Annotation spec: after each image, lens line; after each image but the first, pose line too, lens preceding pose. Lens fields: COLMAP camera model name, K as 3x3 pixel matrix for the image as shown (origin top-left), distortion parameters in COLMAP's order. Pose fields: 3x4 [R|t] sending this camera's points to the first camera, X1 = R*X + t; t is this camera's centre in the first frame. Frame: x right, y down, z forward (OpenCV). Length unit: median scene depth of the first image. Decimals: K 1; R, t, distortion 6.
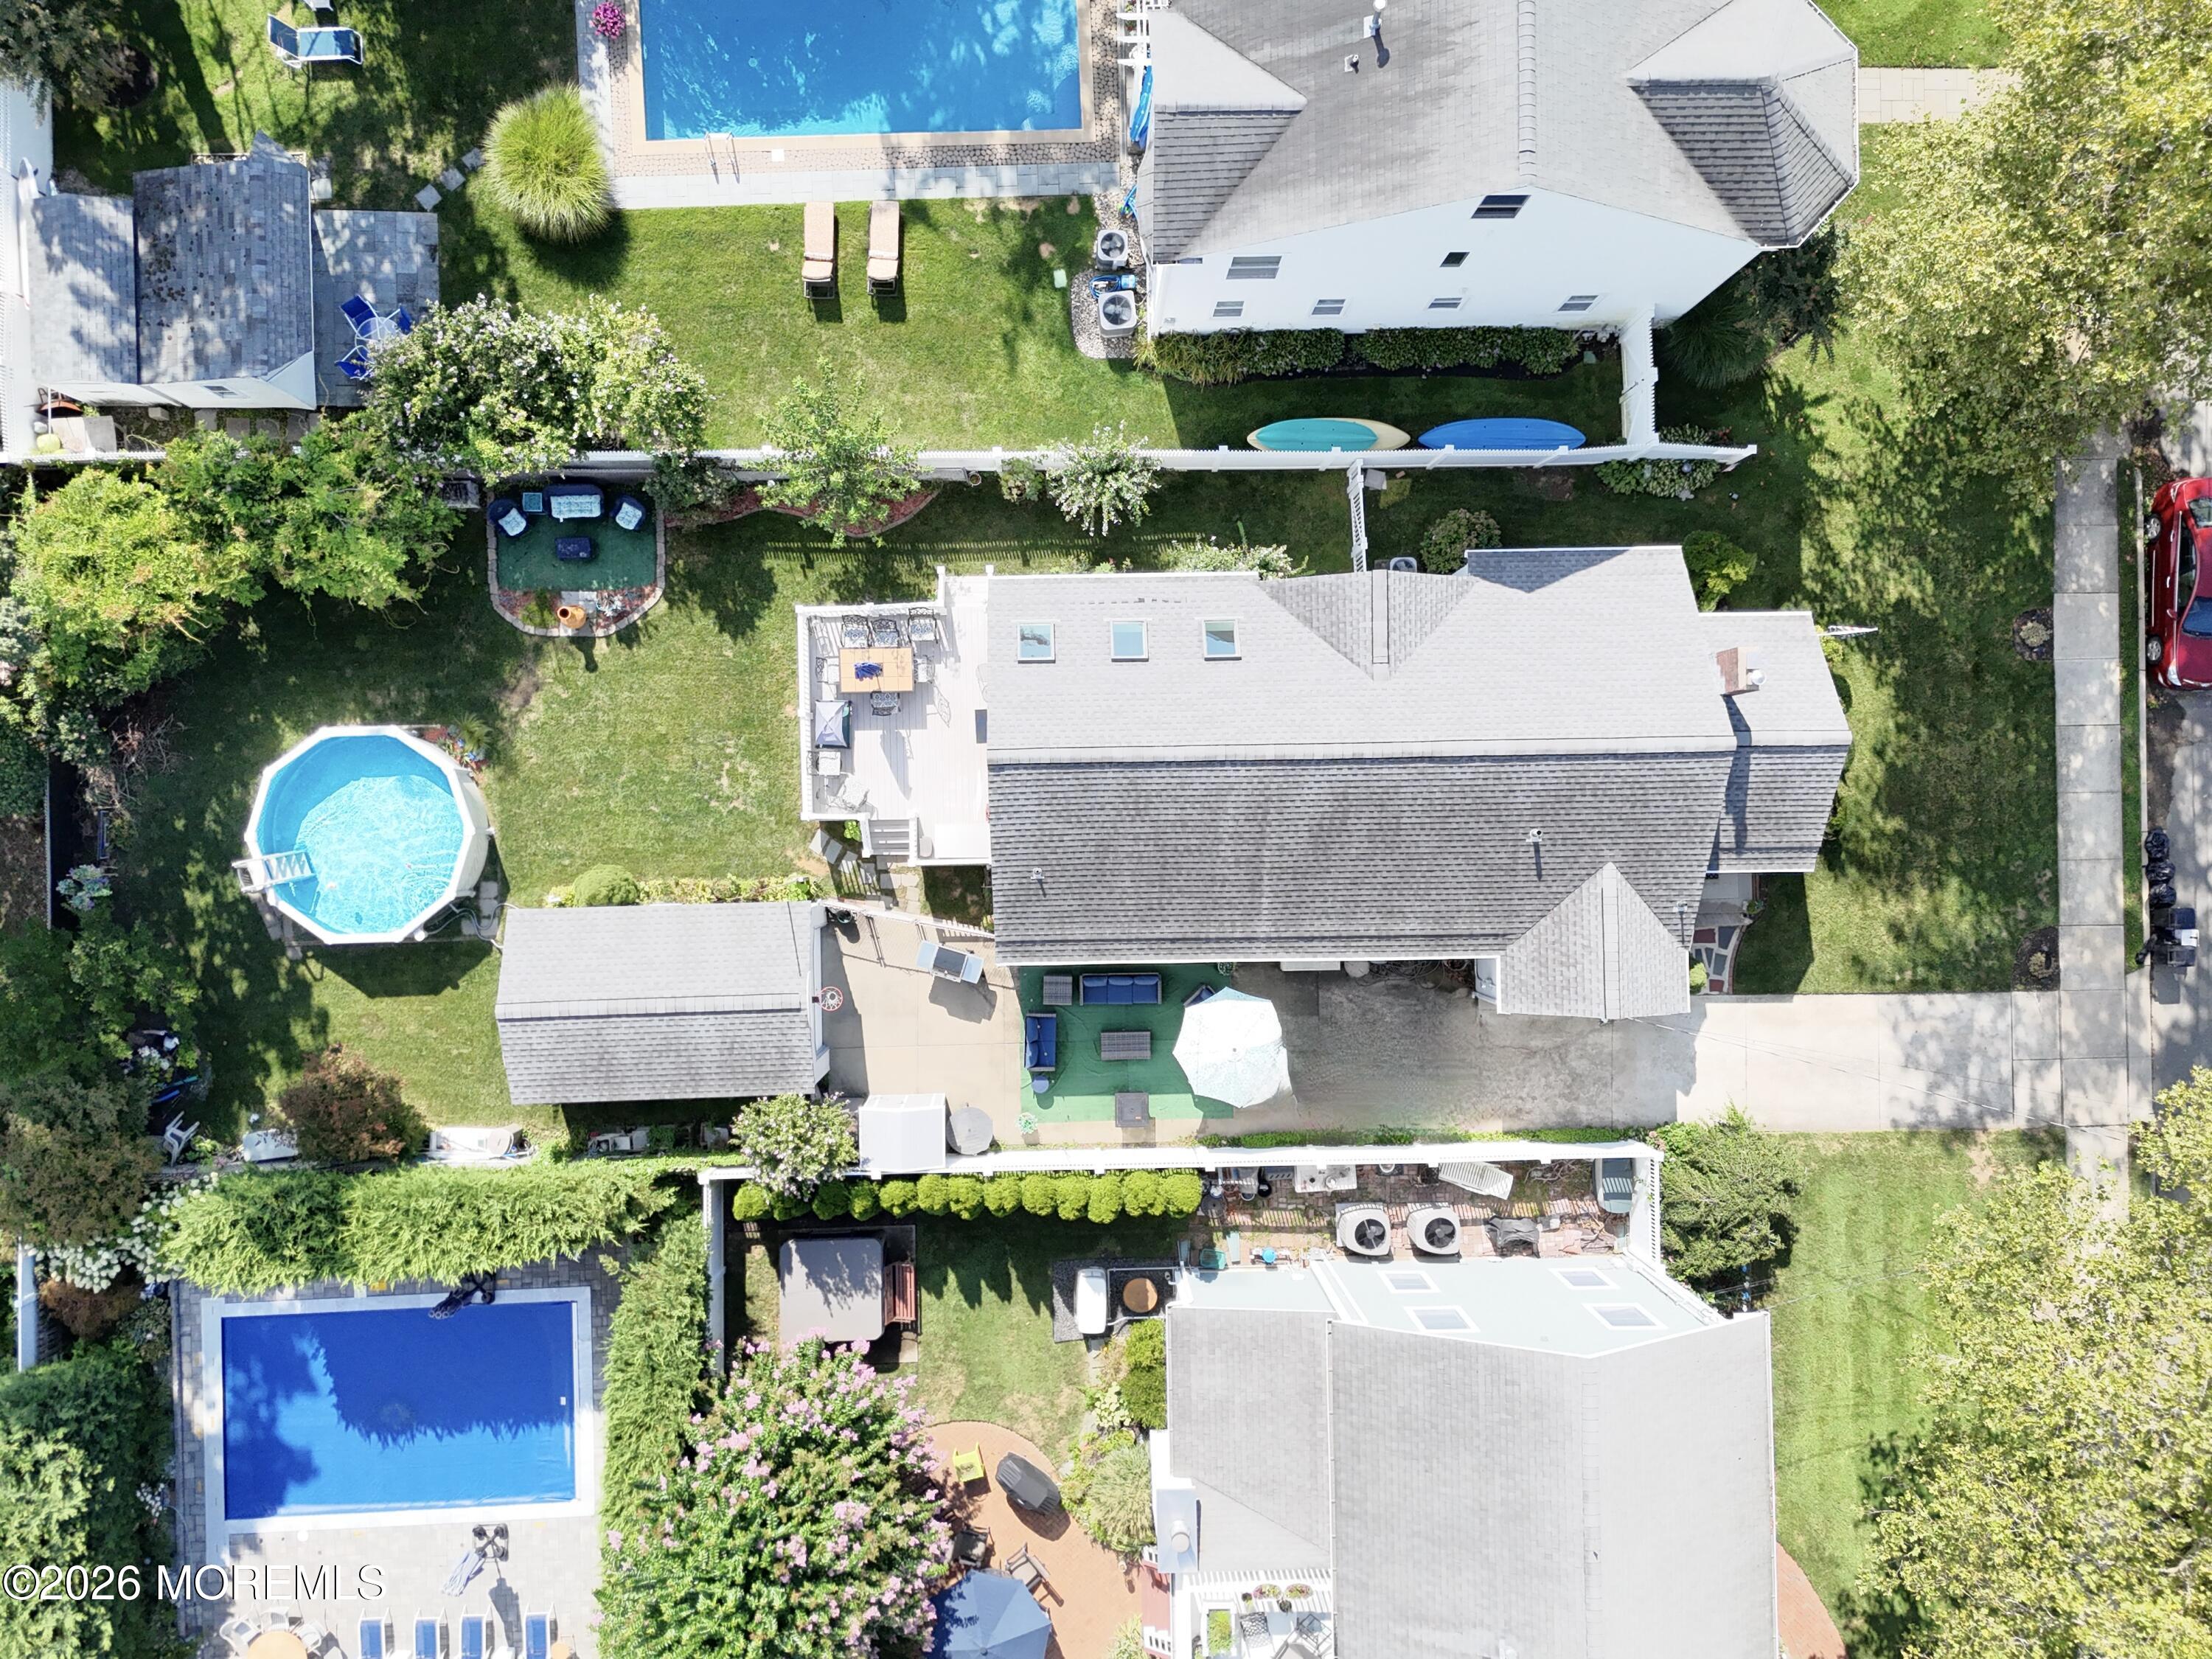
lens RADIAL K [[1609.1, 0, 1099.7], [0, 1609.1, 824.3], [0, 0, 1]] dist [0.070066, -0.070319]
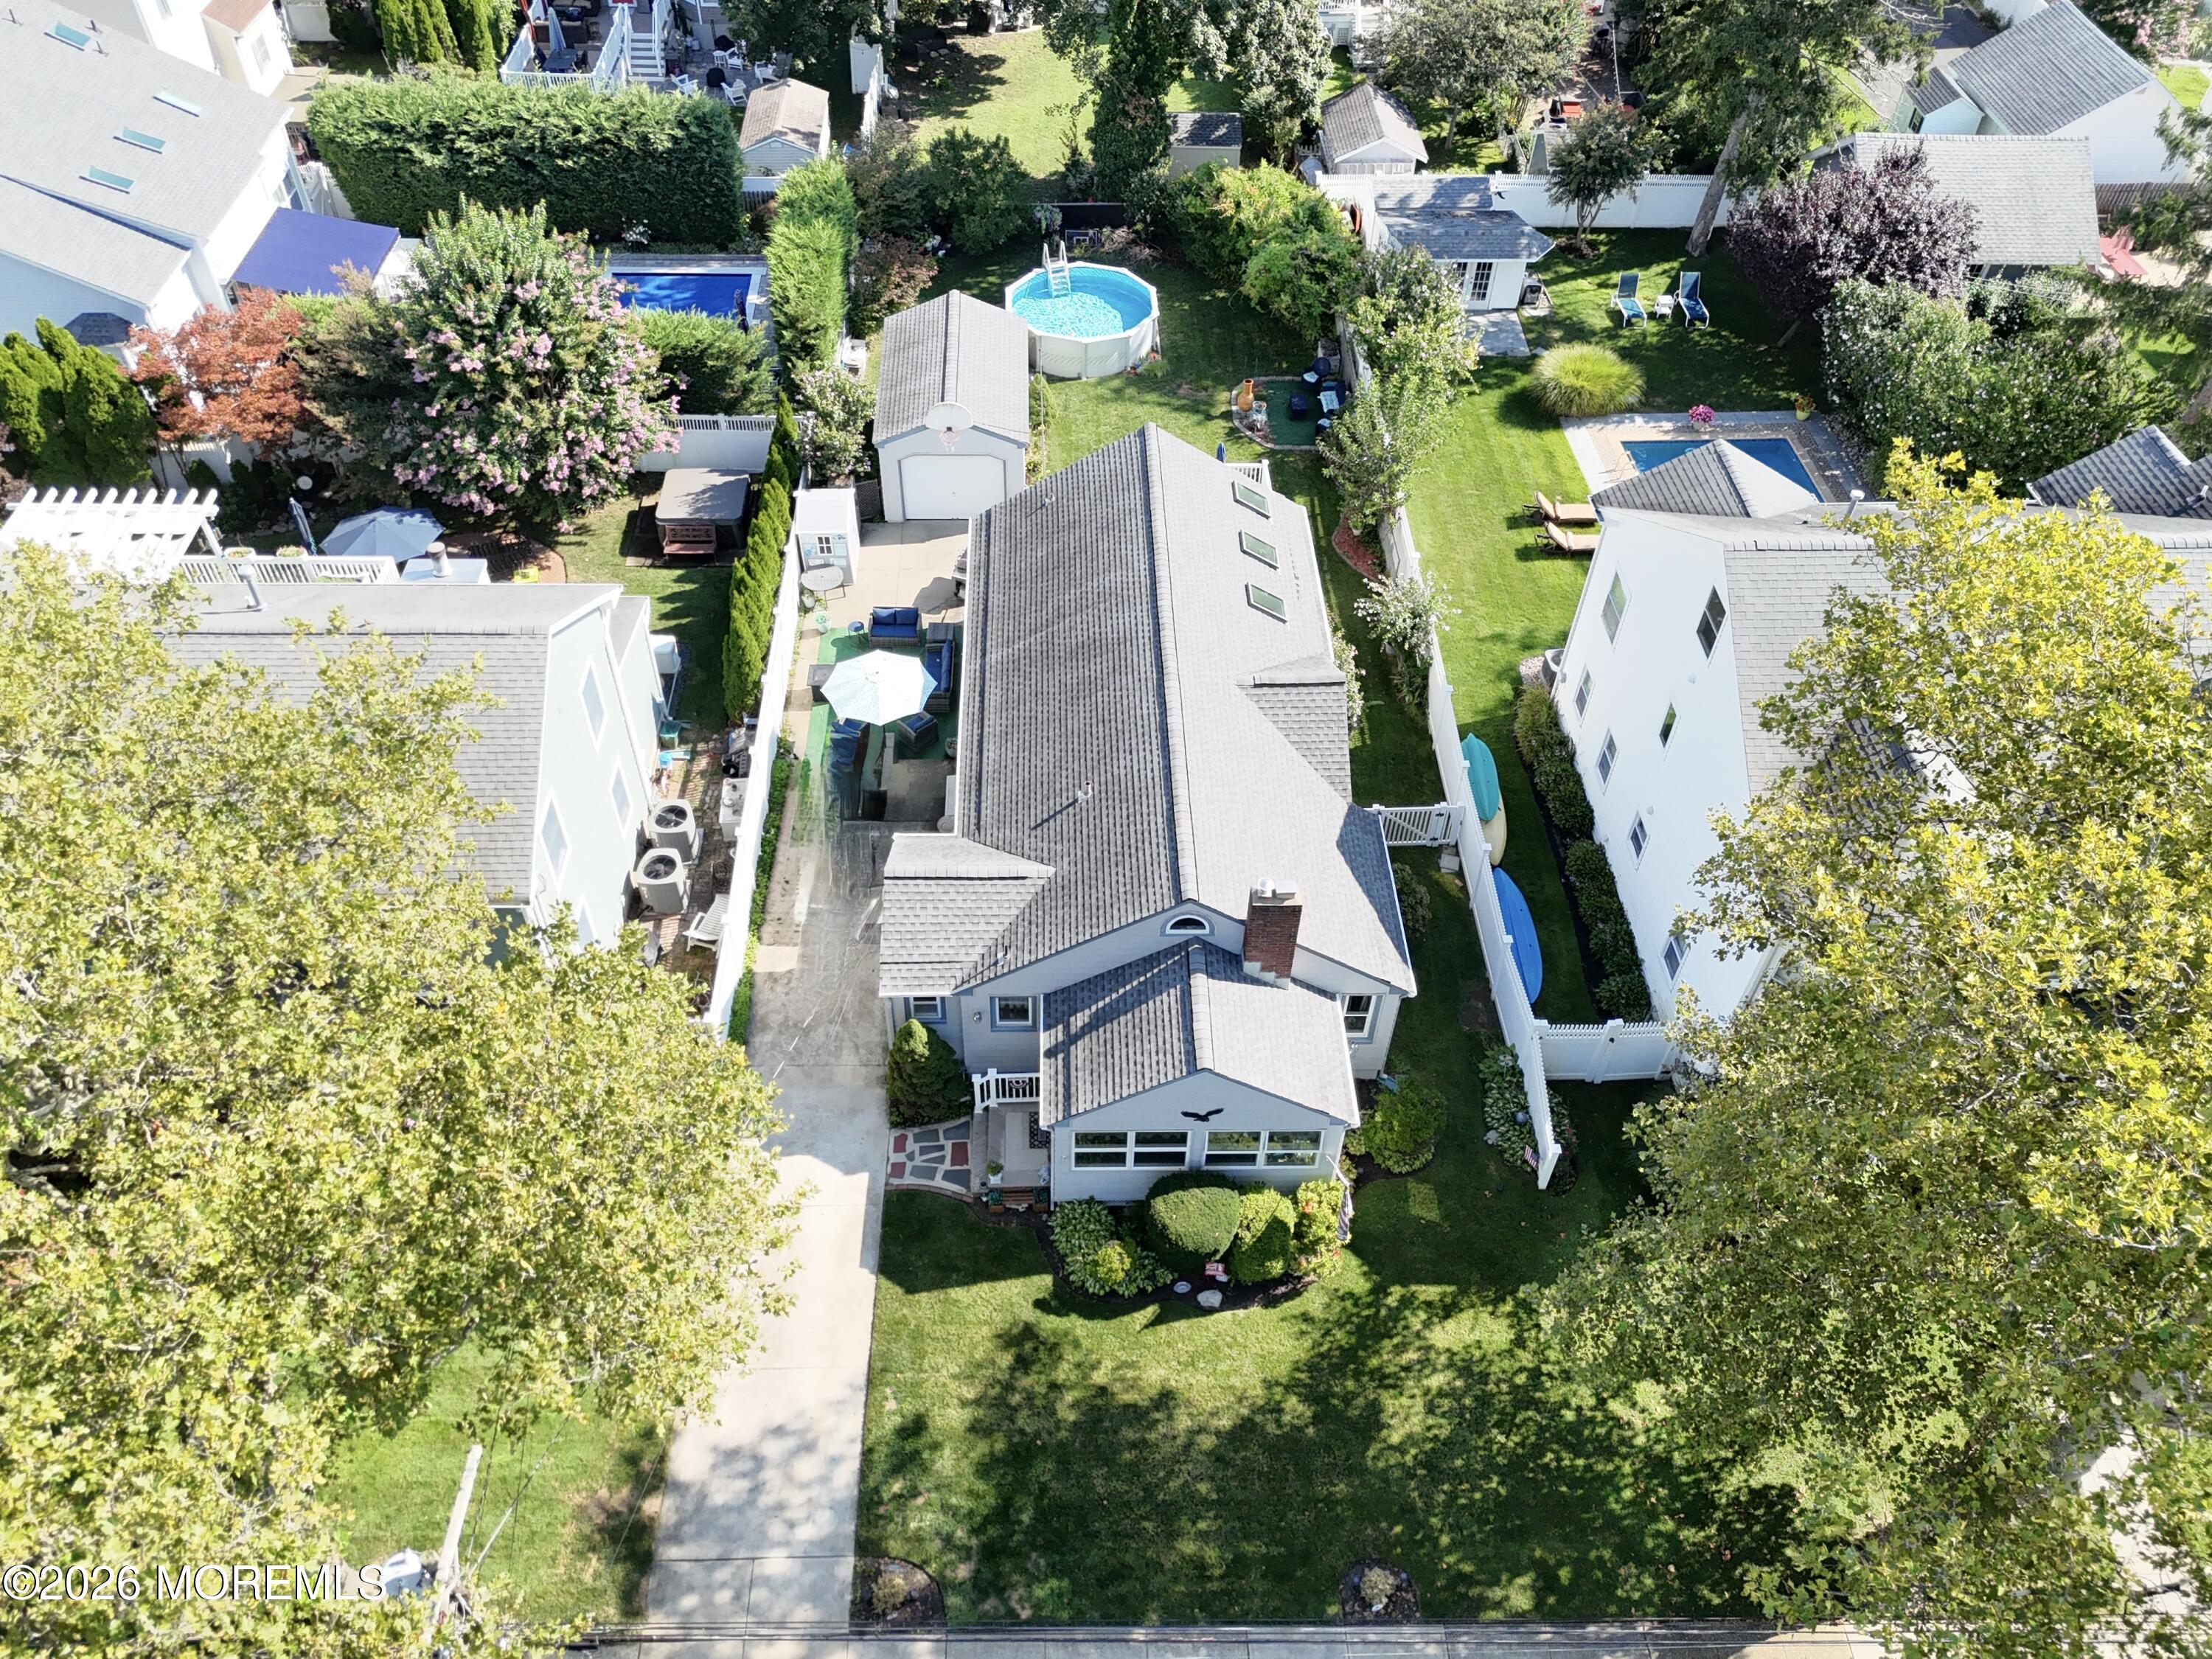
lens RADIAL K [[1609.1, 0, 1099.7], [0, 1609.1, 824.3], [0, 0, 1]] dist [0.070066, -0.070319]
pose [[0.004696, 0.745730, -0.666232, 0.801870], [-0.999676, -0.013169, -0.021787, 0.017019], [-0.025021, 0.666119, 0.745426, 0.270203]]
